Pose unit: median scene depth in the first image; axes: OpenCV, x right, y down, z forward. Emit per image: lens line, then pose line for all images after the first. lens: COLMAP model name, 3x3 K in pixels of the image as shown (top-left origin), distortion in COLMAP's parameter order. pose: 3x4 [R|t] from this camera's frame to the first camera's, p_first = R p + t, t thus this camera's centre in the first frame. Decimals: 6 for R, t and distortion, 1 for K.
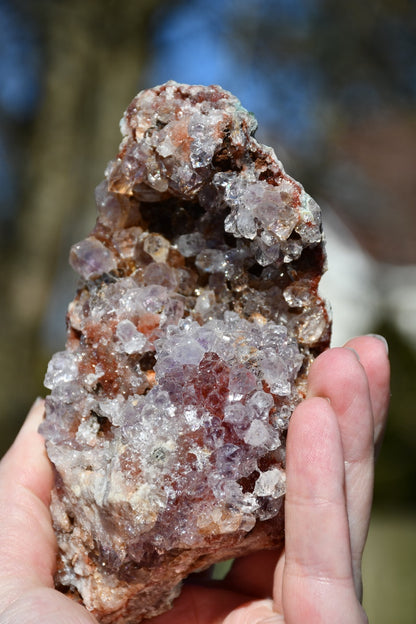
lens RADIAL K [[2075.4, 0, 208.0], [0, 2075.4, 311.0], [0, 0, 1]] dist [0.590718, 0.000000]
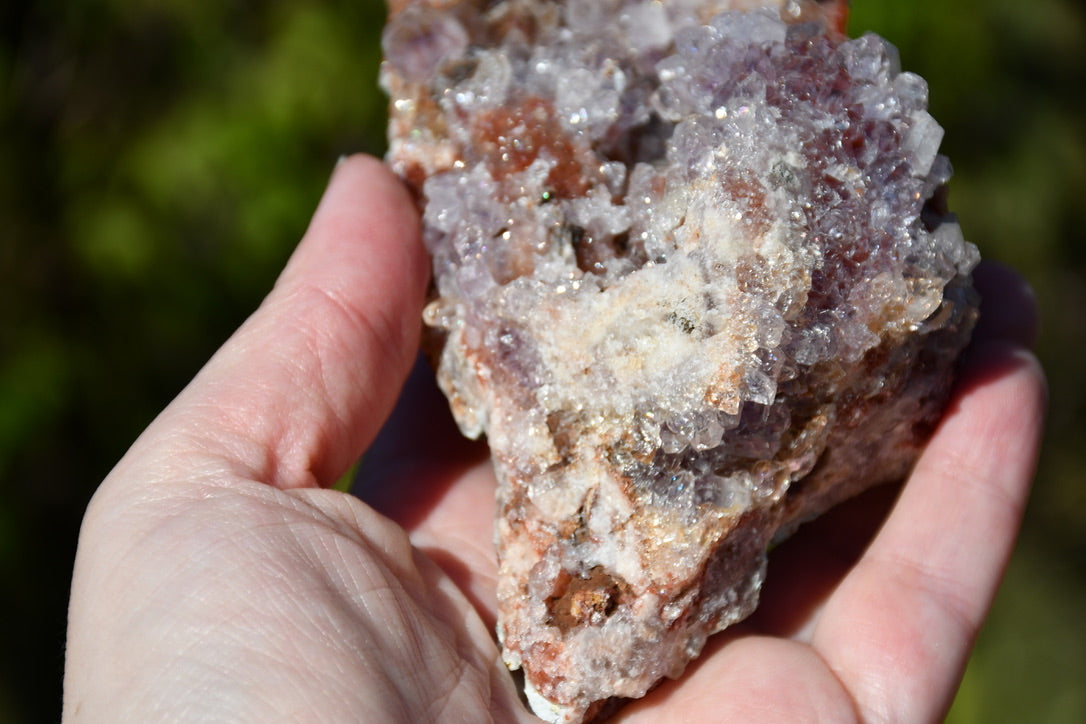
lens RADIAL K [[3612.0, 0, 543.3], [0, 3612.0, 359.1], [0, 0, 1]] dist [0.590718, 0.000000]
pose [[0.877360, -0.046900, 0.477536, -0.496809], [0.268906, 0.872304, -0.408380, 0.450199], [-0.397403, 0.486709, 0.777937, 0.322129]]
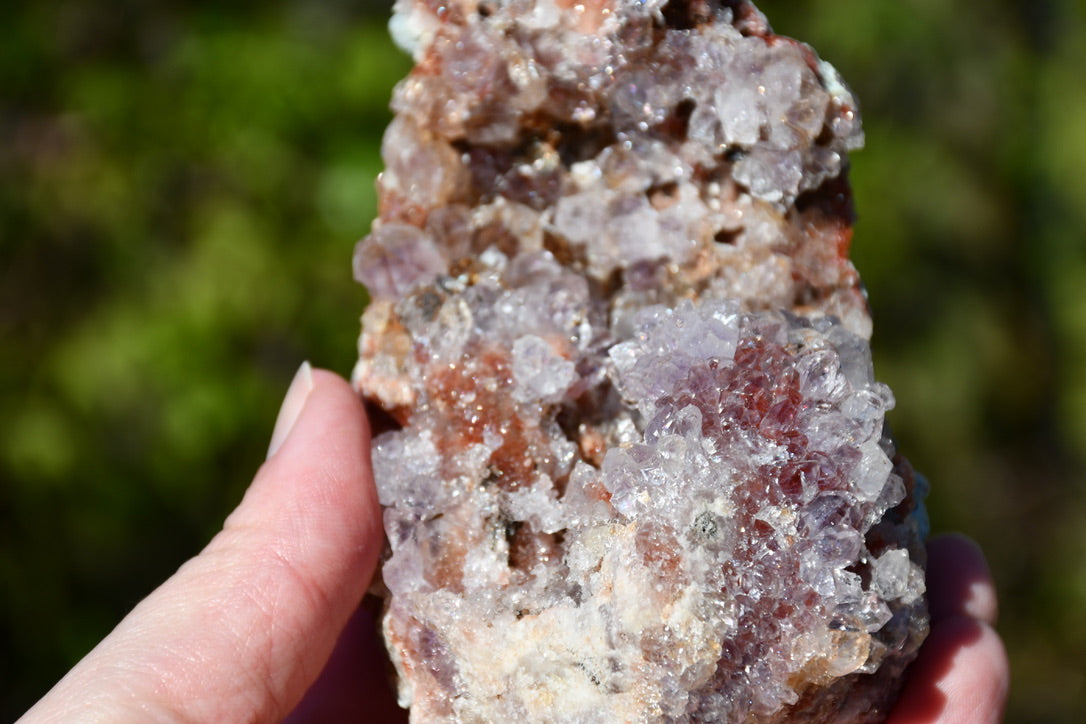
lens RADIAL K [[3612.0, 0, 548.0], [0, 3612.0, 360.3], [0, 0, 1]] dist [0.590718, 0.000000]
pose [[0.934664, -0.085882, 0.345003, -0.346099], [0.169406, 0.960726, -0.219789, 0.209102], [-0.312577, 0.263875, 0.912505, 0.191003]]
